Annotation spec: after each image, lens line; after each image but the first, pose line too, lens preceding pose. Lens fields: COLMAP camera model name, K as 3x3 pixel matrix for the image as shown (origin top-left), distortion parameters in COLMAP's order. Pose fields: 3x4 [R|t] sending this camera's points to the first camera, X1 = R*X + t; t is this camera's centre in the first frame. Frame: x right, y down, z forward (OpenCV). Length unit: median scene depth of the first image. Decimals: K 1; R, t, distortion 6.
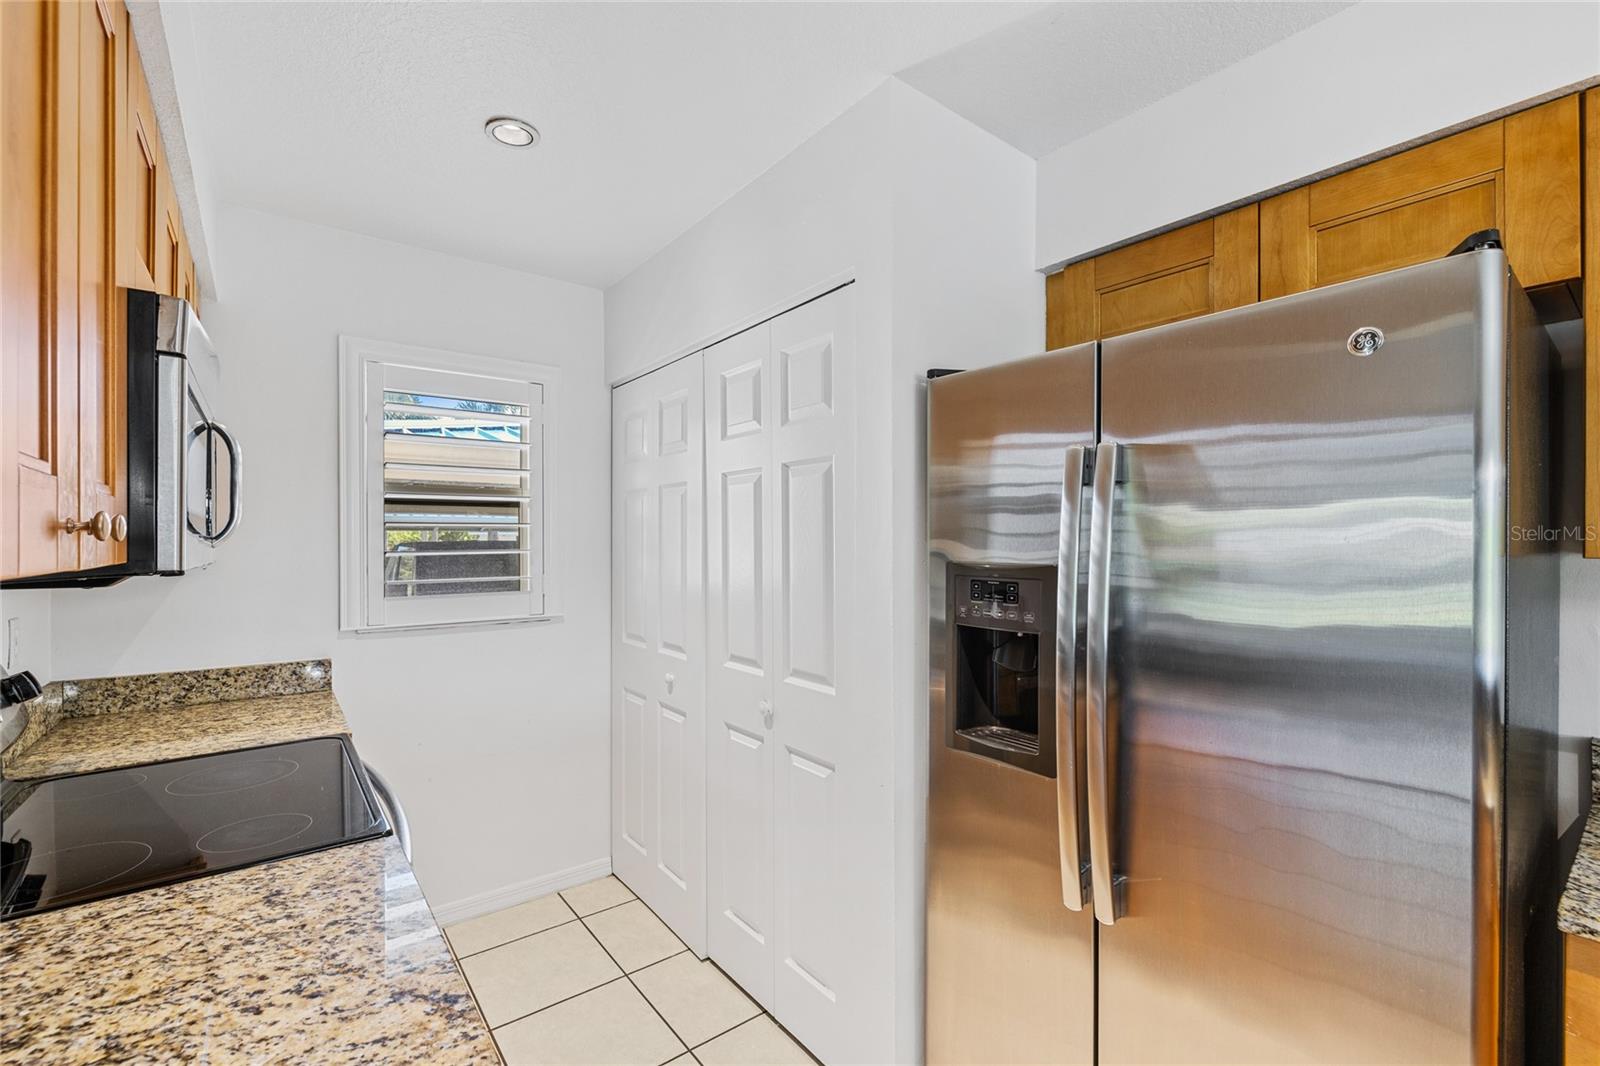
lens RADIAL K [[686.2, 0, 792.9], [0, 686.2, 542.2], [0, 0, 1]] dist [0.002633, -0.000966]
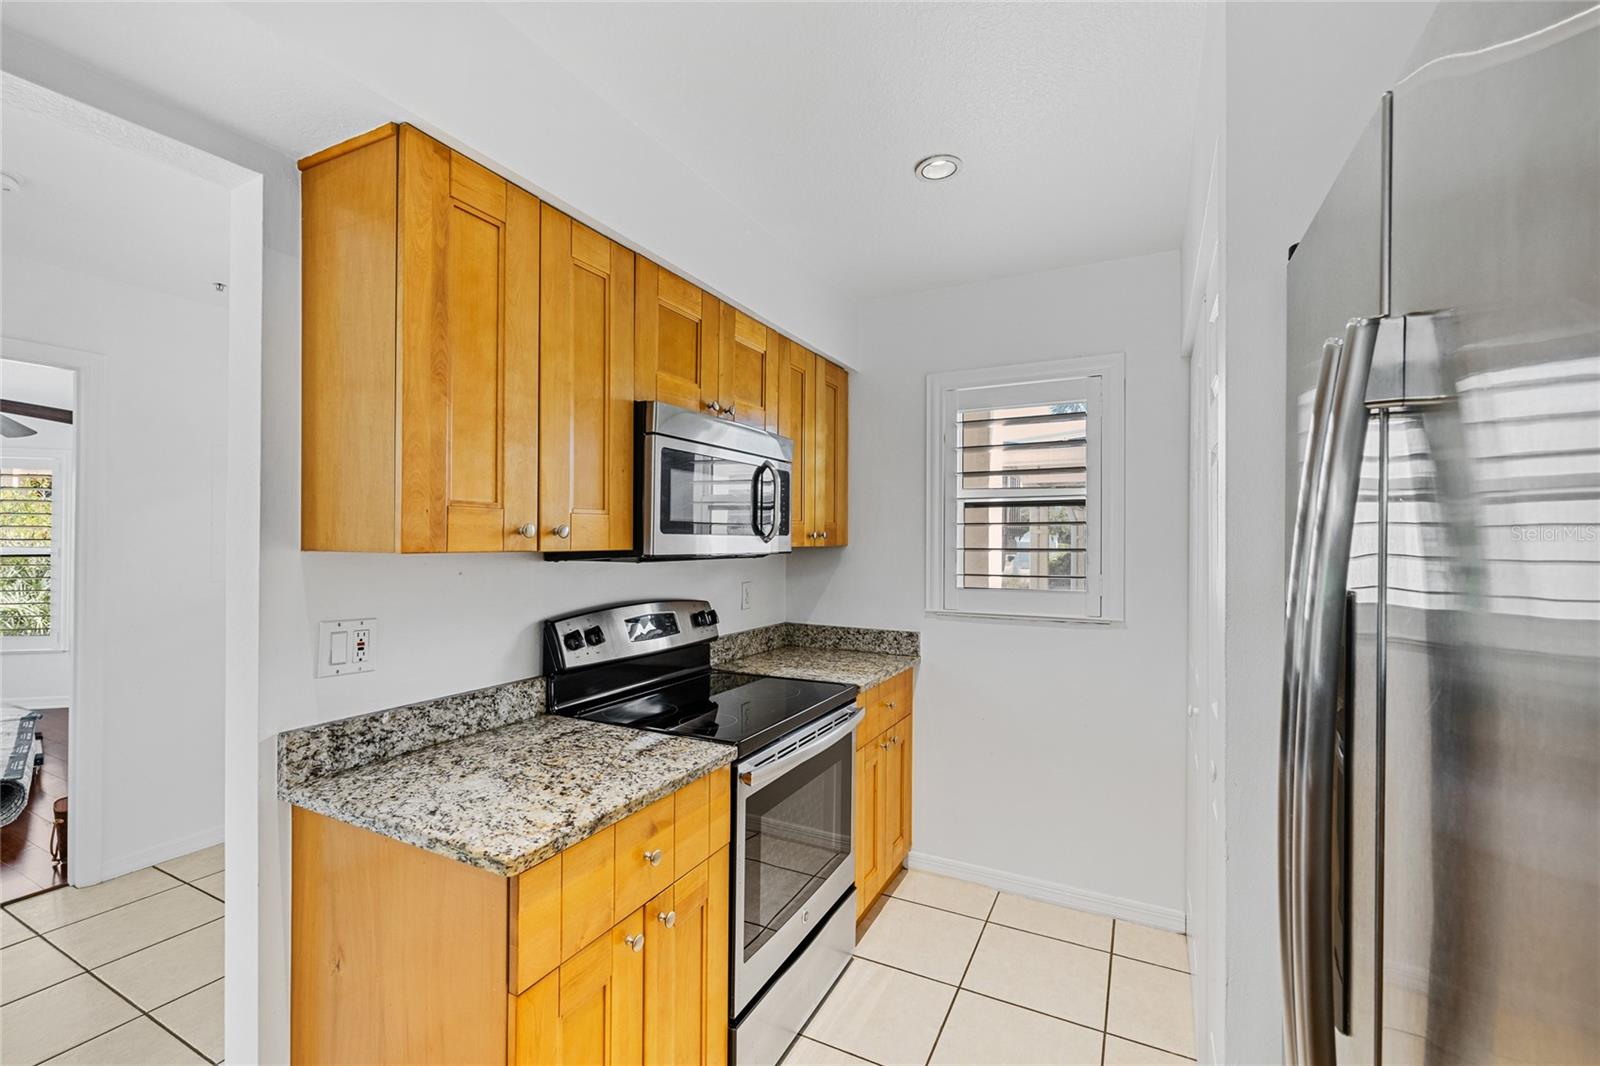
lens RADIAL K [[686.2, 0, 795.4], [0, 686.2, 539.5], [0, 0, 1]] dist [0.002633, -0.000966]
pose [[0.425099, 0.003330, -0.905141, 0.927148], [-0.005545, 0.999984, 0.001075, -0.003864], [0.905130, 0.004562, 0.425110, 0.624972]]
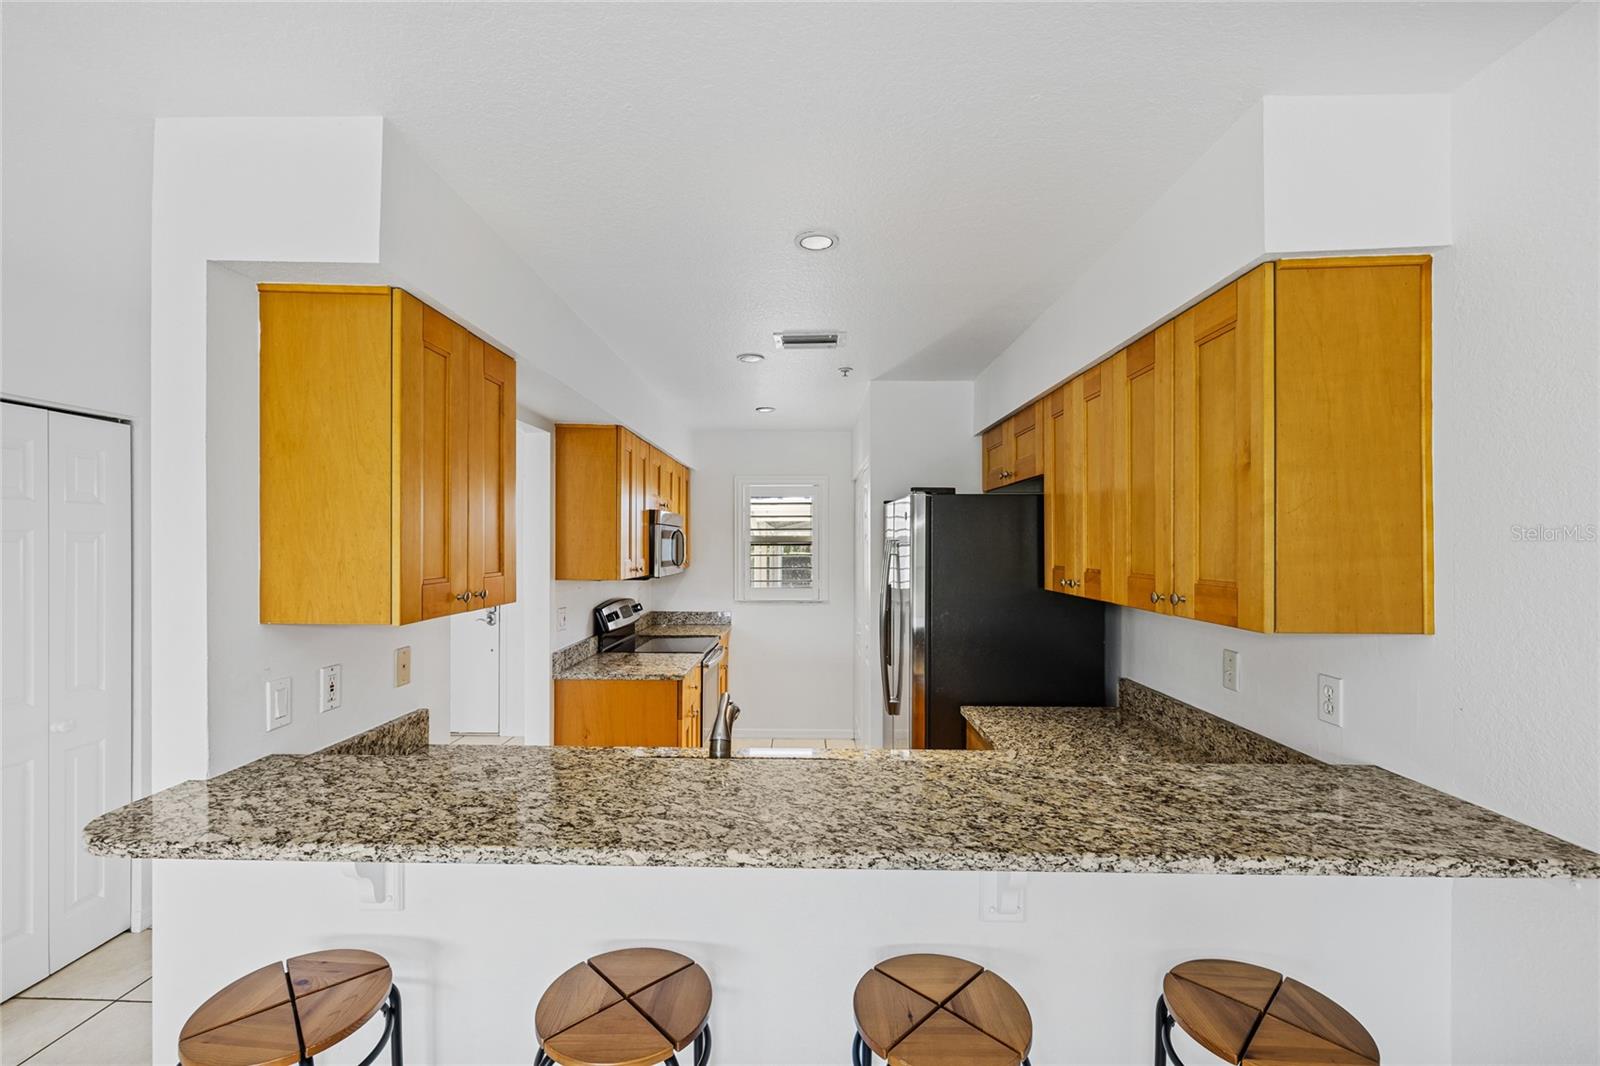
lens RADIAL K [[686.2, 0, 786.4], [0, 686.2, 537.4], [0, 0, 1]] dist [0.002633, -0.000966]
pose [[0.777142, -0.002142, -0.629321, 2.436281], [-0.003897, 0.999959, -0.008216, -0.175988], [0.629313, 0.008837, 0.777102, -1.833569]]
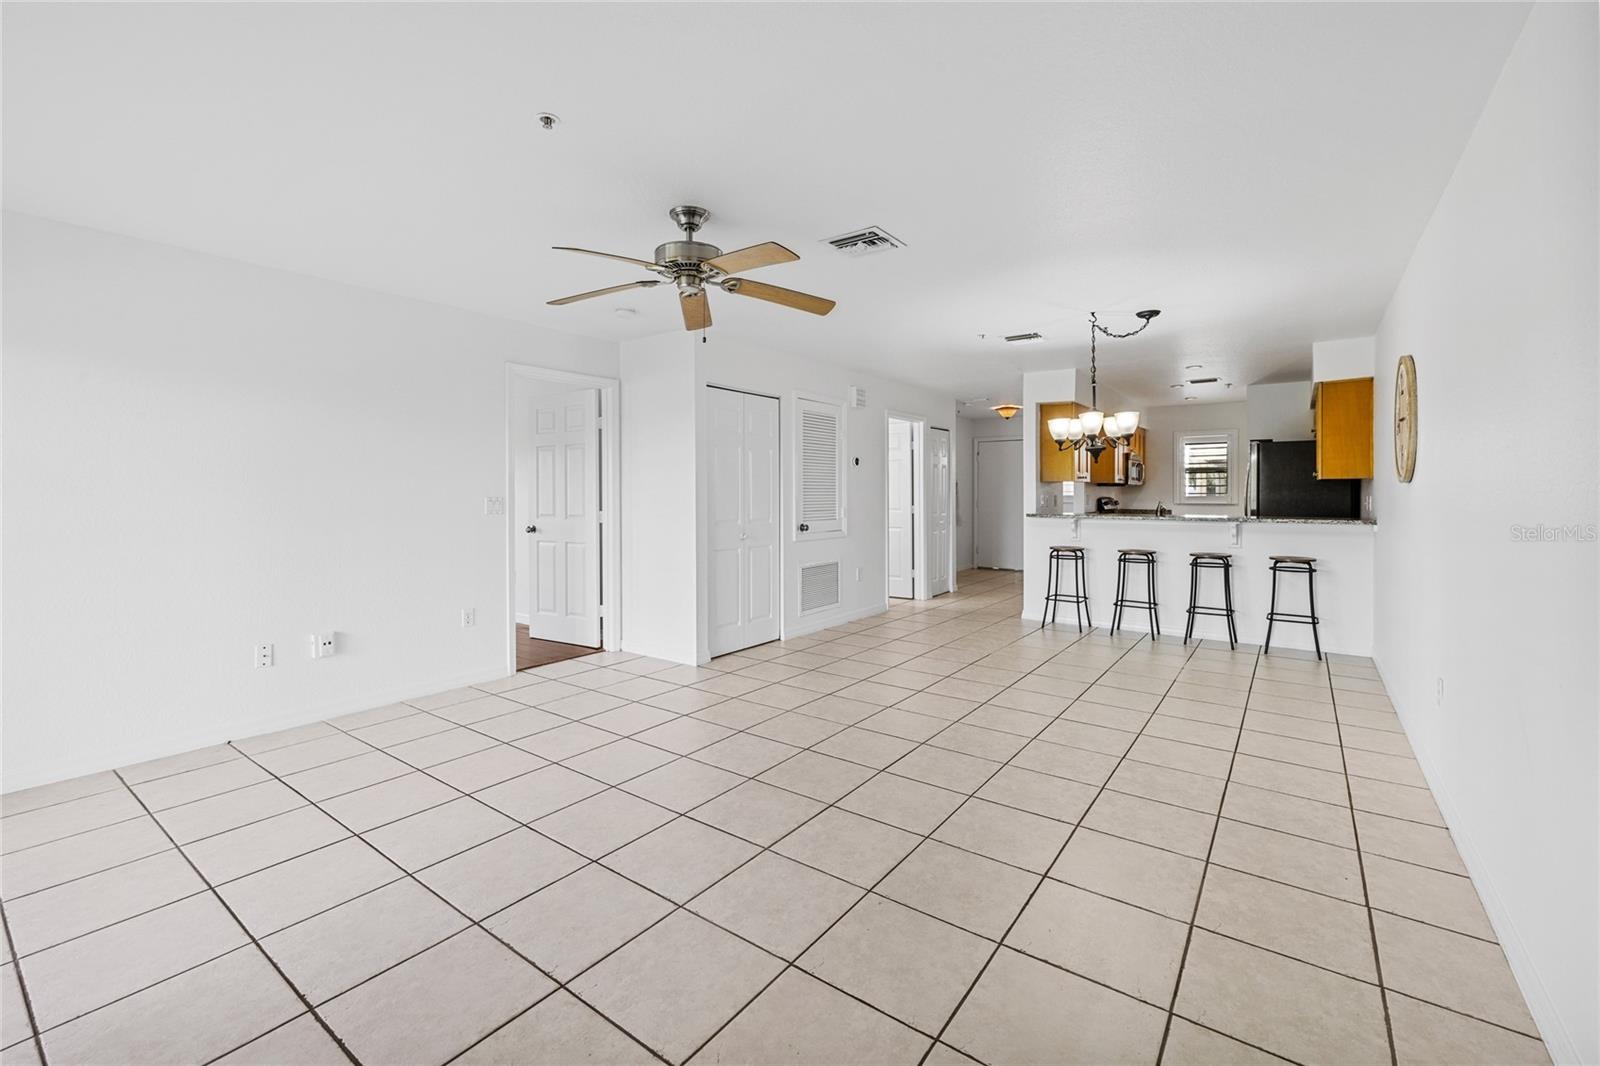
lens RADIAL K [[686.2, 0, 784.6], [0, 686.2, 491.8], [0, 0, 1]] dist [0.002633, -0.000966]
pose [[0.270051, 0.004950, -0.962833, 6.742883], [-0.005700, 0.999977, 0.003542, 0.136545], [0.962829, 0.004531, 0.270073, -5.964750]]
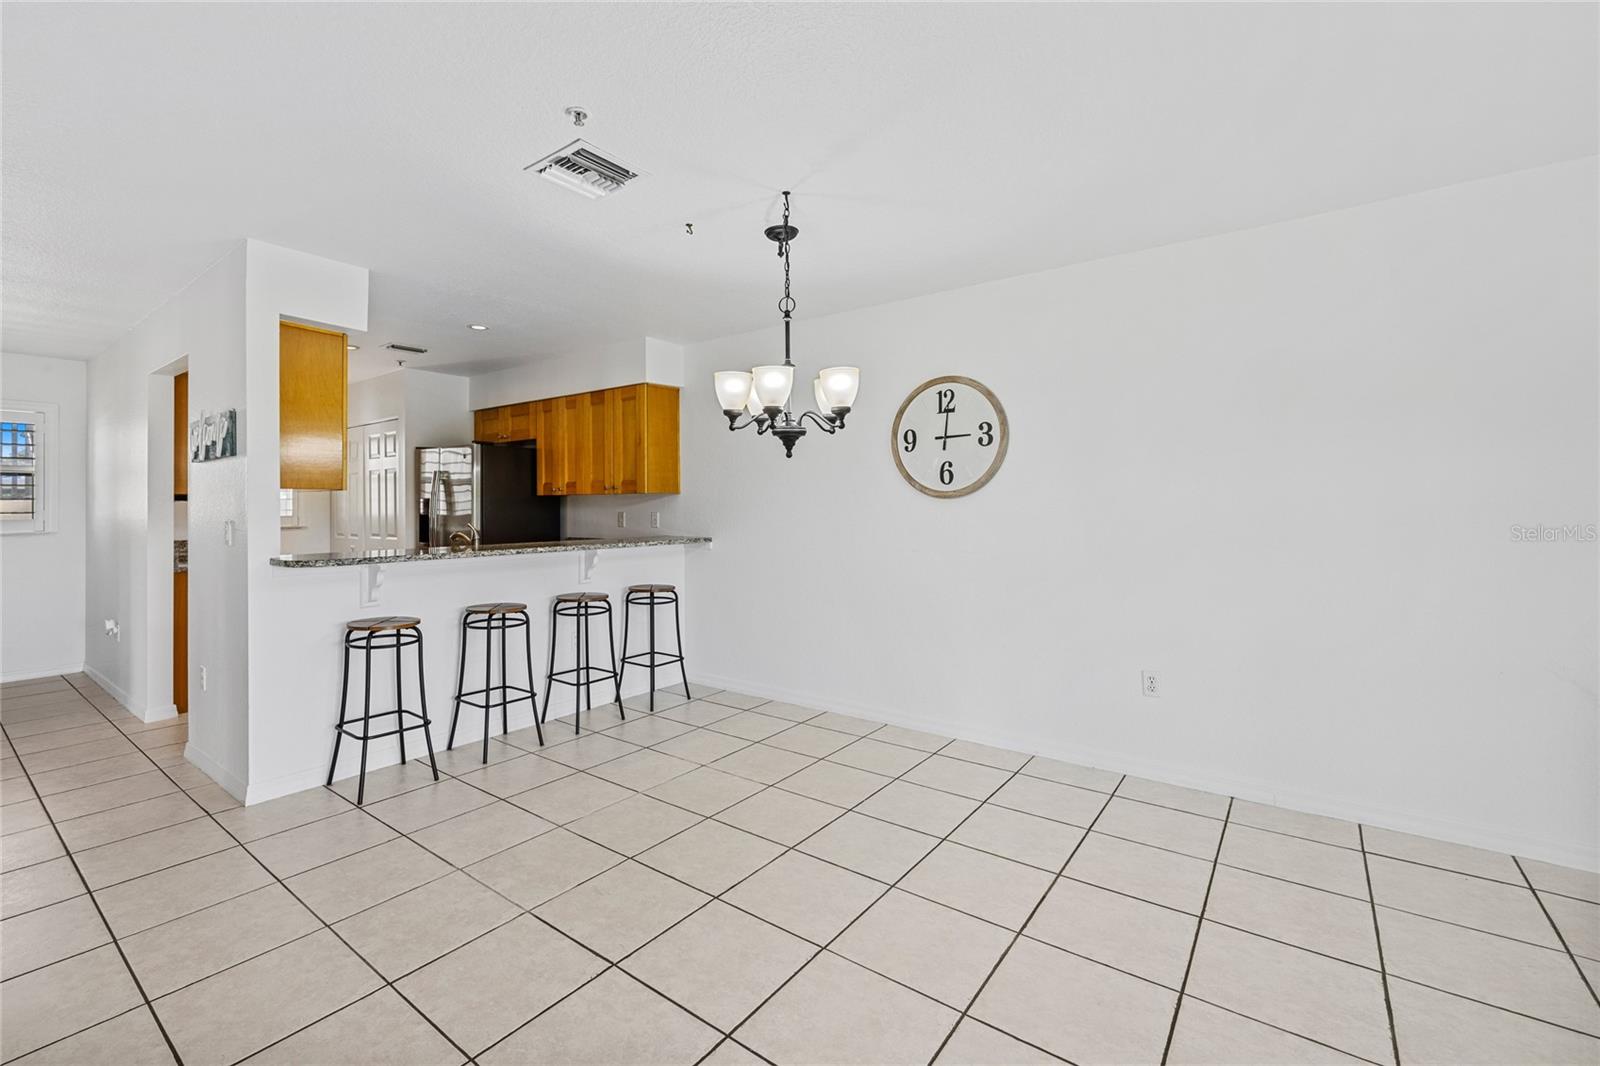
lens RADIAL K [[686.2, 0, 763.9], [0, 686.2, 509.3], [0, 0, 1]] dist [0.002633, -0.000966]
pose [[0.969141, -0.005952, 0.246433, 1.888529], [0.005176, 0.999979, 0.003797, 0.129757], [-0.246451, -0.002405, 0.969152, -5.208417]]
